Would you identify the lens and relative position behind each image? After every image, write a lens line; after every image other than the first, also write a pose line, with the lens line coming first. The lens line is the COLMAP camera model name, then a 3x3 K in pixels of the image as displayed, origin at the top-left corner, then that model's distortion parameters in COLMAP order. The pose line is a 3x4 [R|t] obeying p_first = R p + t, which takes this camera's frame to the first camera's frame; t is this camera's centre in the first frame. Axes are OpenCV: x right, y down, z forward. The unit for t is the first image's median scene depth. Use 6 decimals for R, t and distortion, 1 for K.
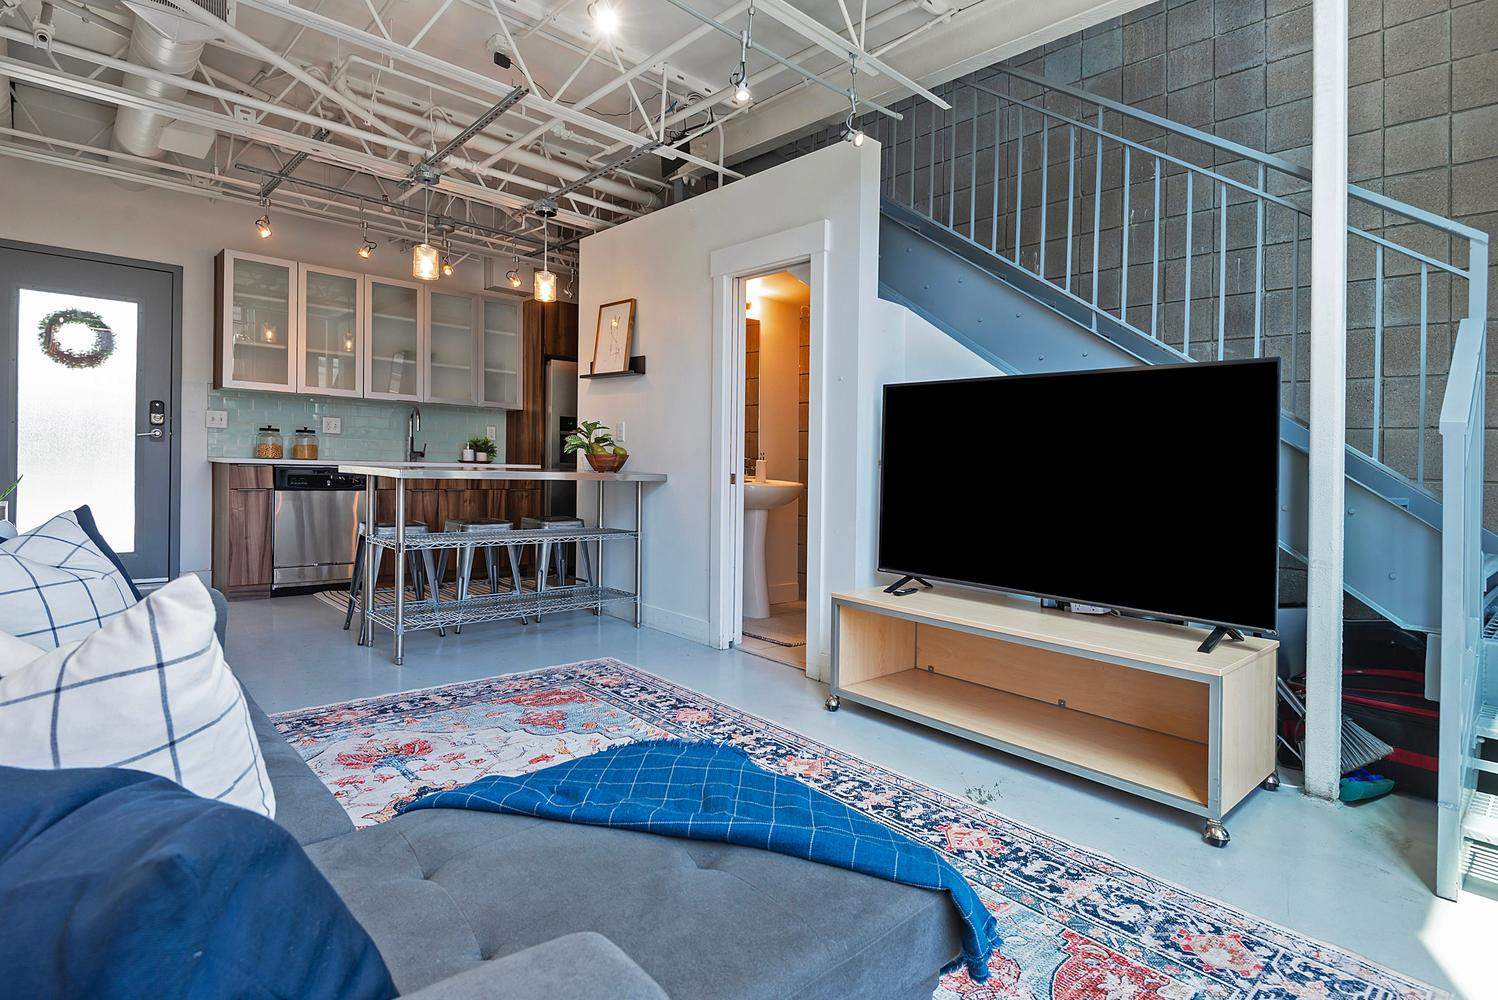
lens RADIAL K [[772.7, 0, 784.9], [0, 772.7, 503.0], [0, 0, 1]] dist [0.025697, -0.023932]
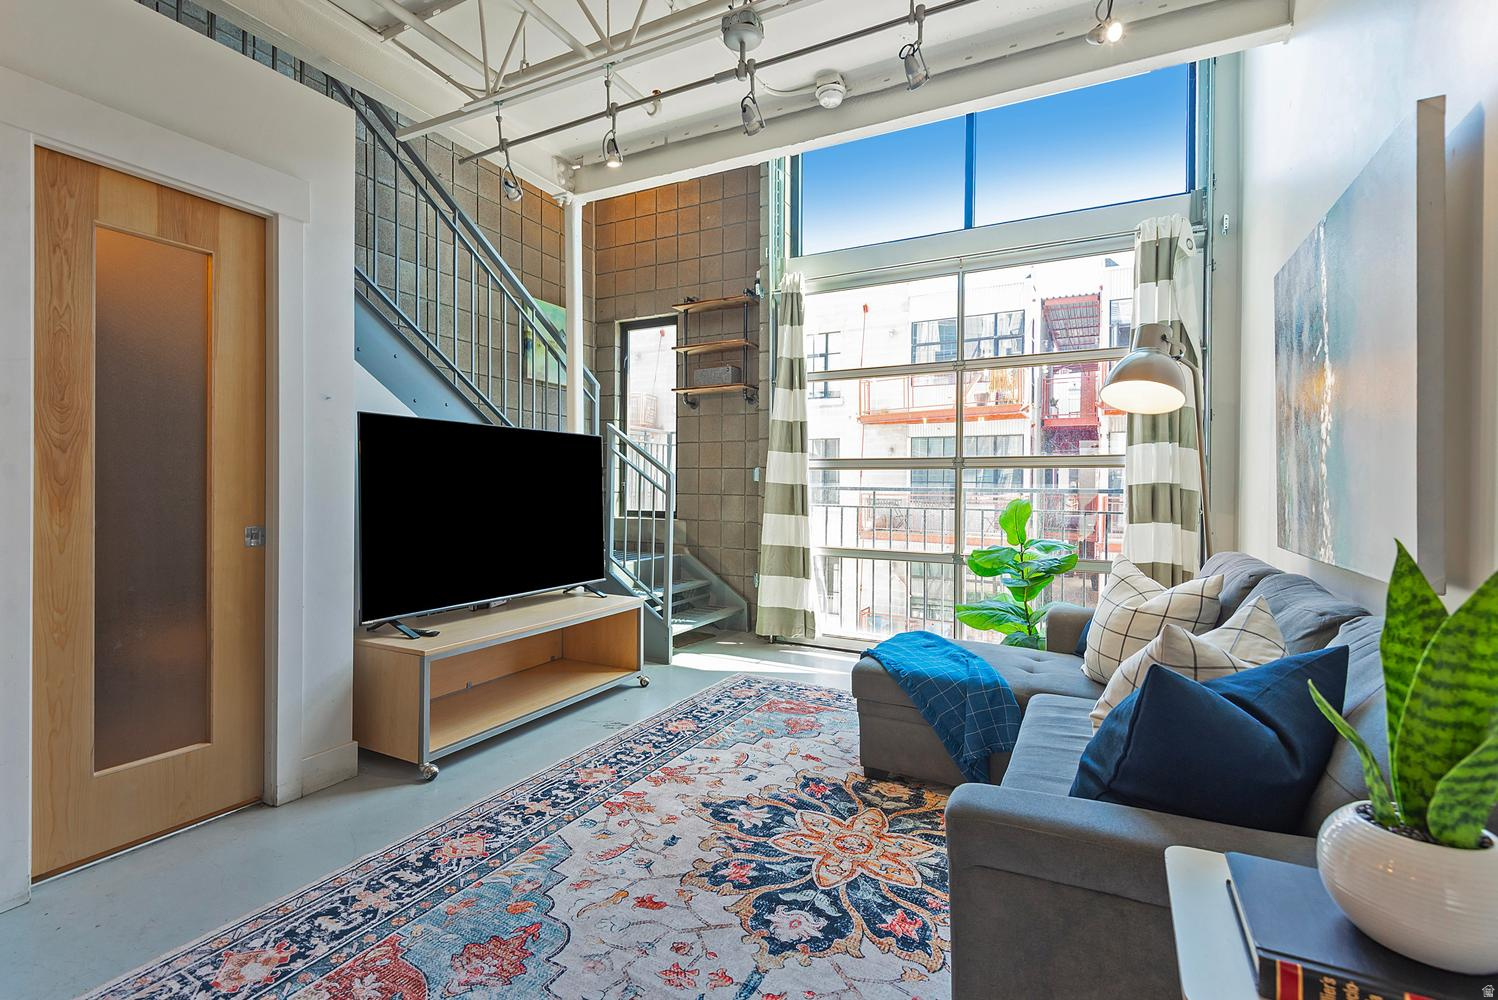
lens RADIAL K [[701.9, 0, 704.1], [0, 701.9, 522.3], [0, 0, 1]] dist [0.023486, -0.023030]
pose [[-0.285732, -0.092761, 0.953809, -0.546790], [0.028700, 0.994029, 0.105270, -0.077108], [-0.957880, 0.057453, -0.281364, 0.621165]]
